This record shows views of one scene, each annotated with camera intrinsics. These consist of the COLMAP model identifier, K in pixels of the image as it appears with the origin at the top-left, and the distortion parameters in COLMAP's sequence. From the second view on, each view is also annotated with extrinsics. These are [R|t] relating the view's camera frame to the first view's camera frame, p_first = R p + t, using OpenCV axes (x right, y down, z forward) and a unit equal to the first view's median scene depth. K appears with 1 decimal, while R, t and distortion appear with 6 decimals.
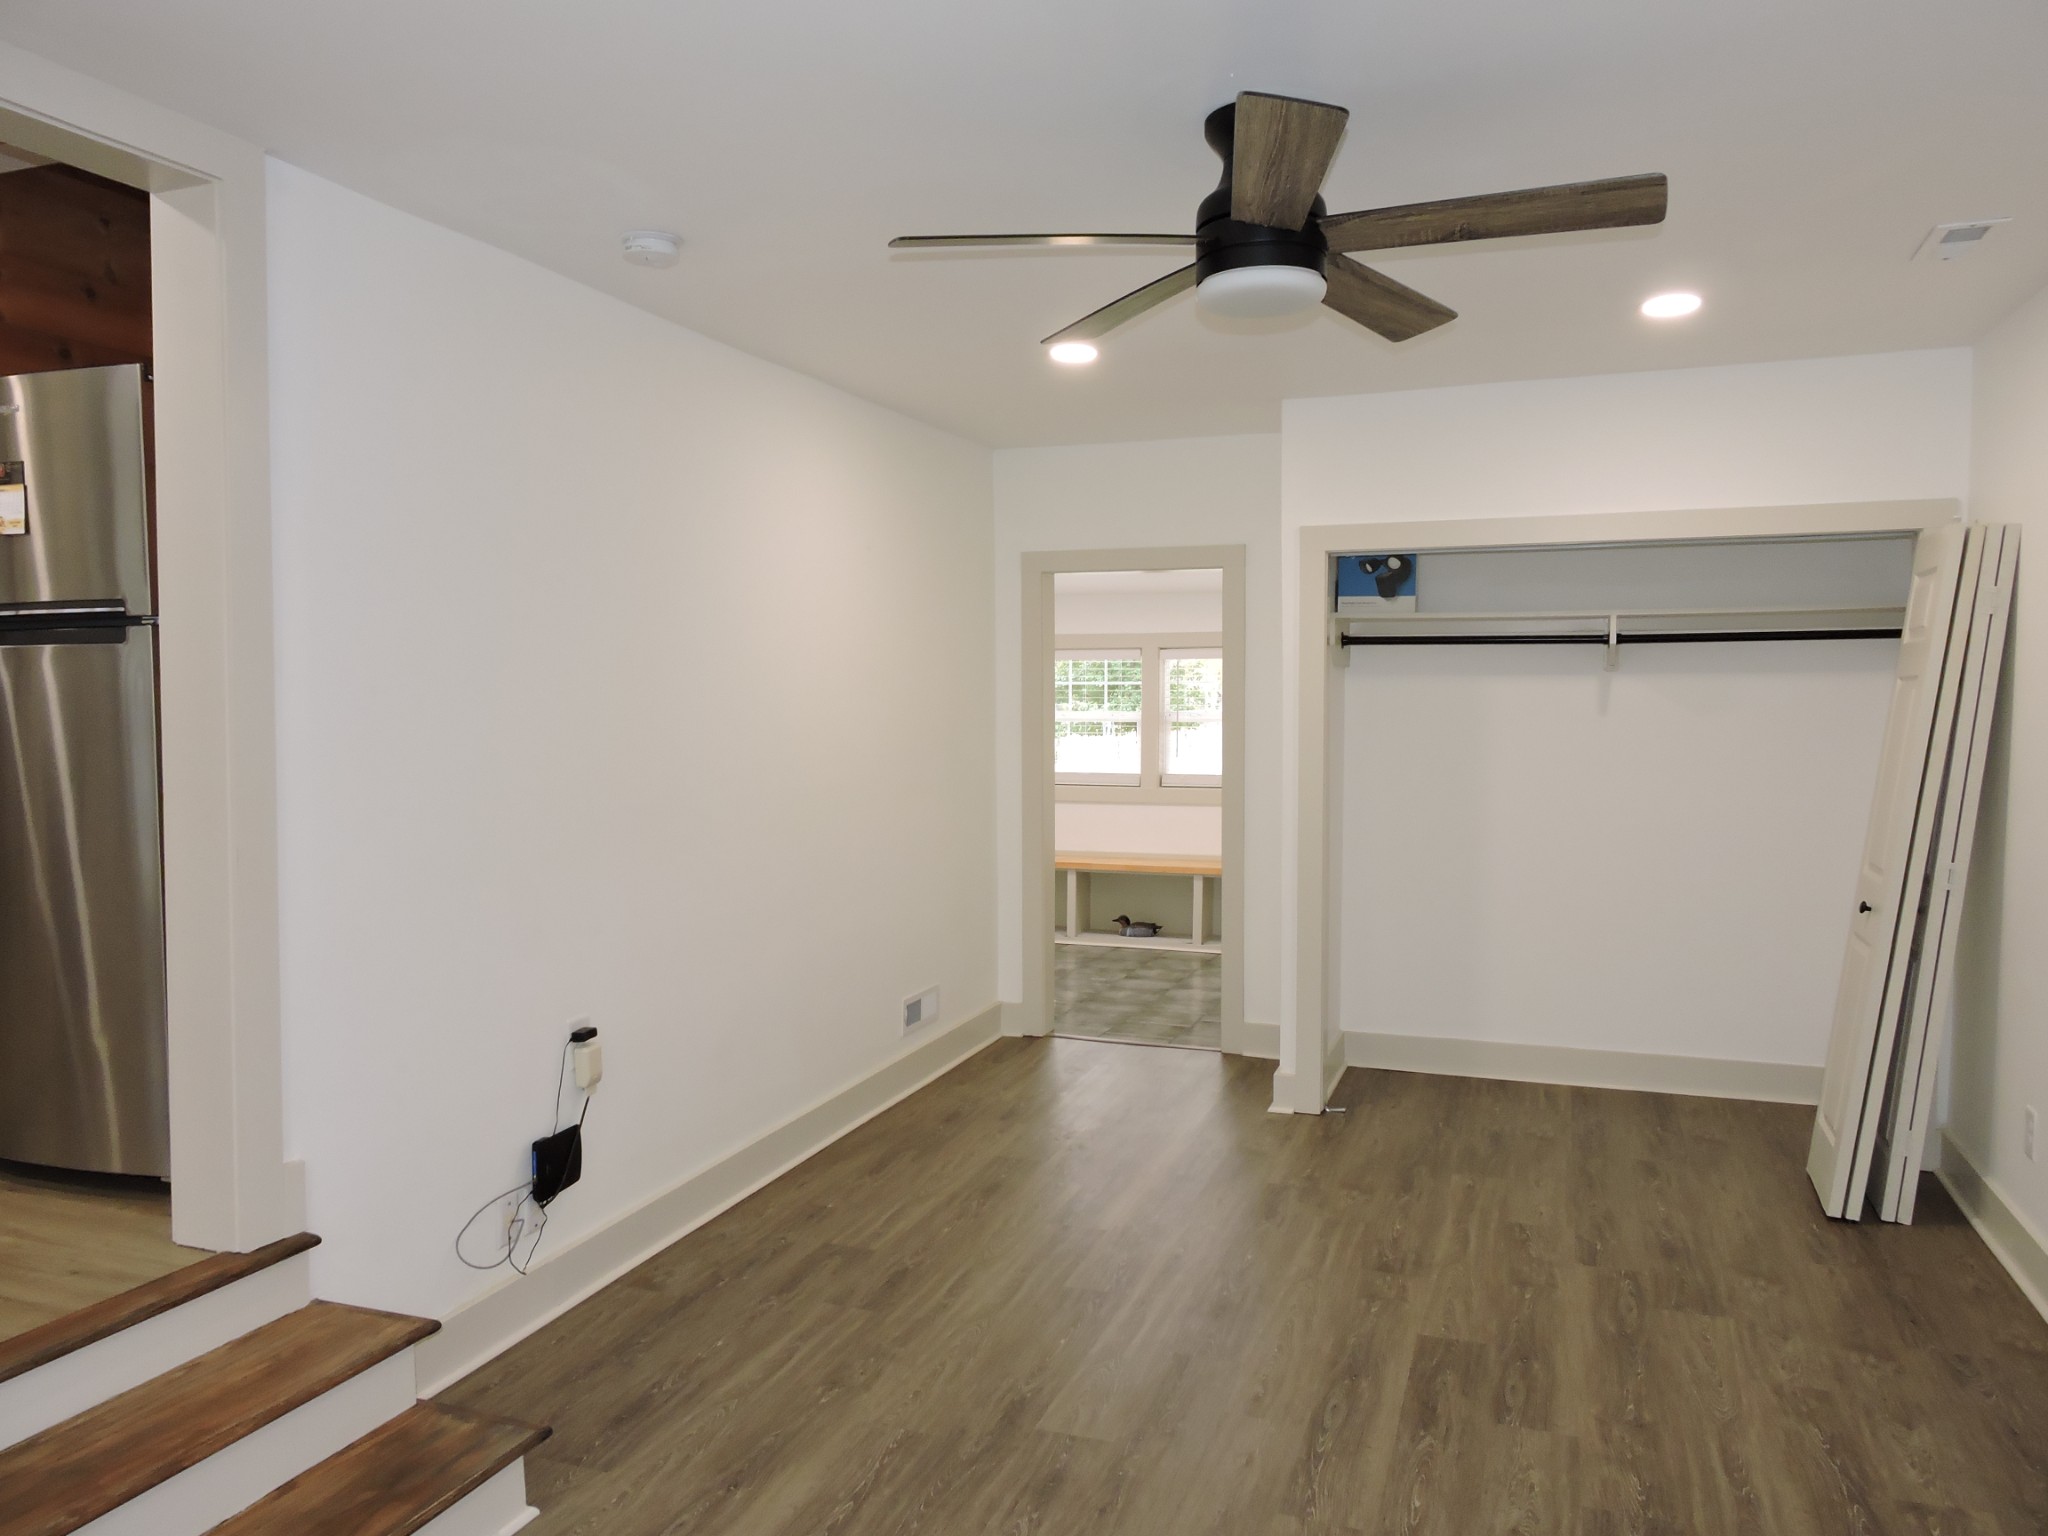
lens RADIAL K [[1460.1, 0, 1024.0], [0, 1460.1, 768.0], [0, 0, 1]] dist [-0.006288, -0.006101]
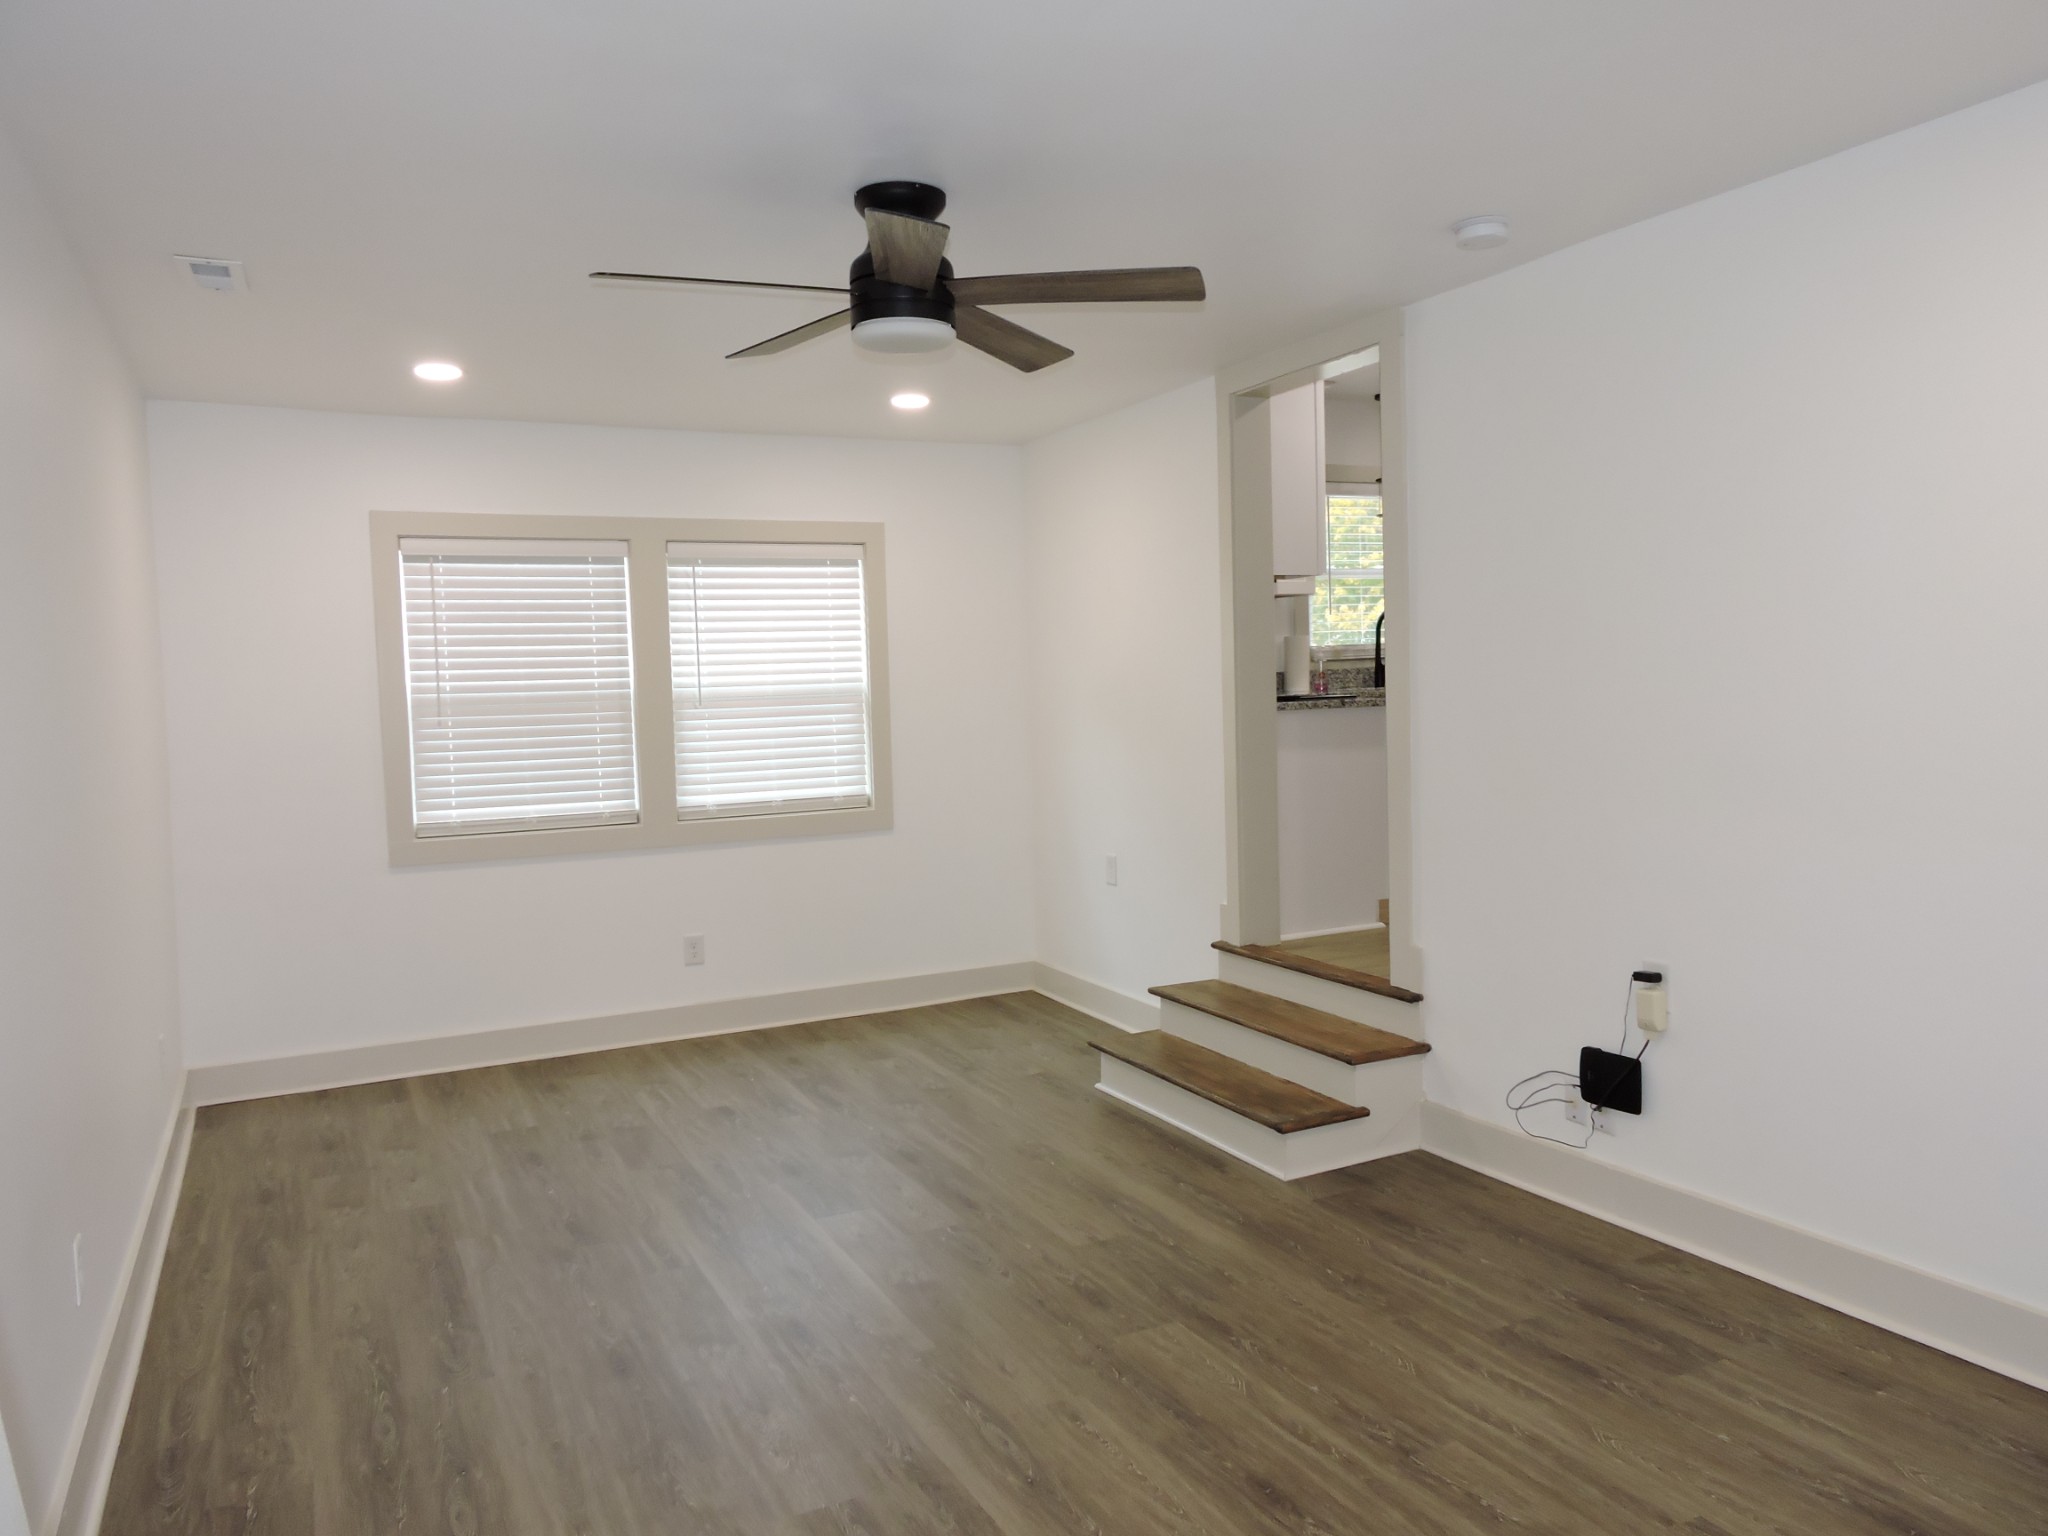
lens RADIAL K [[1460.1, 0, 1024.0], [0, 1460.1, 768.0], [0, 0, 1]] dist [-0.006288, -0.006101]
pose [[-0.683332, 0.071248, -0.726623, 0.730533], [-0.004684, 0.994779, 0.101946, -0.062963], [0.730093, 0.073066, -0.679430, 1.394273]]
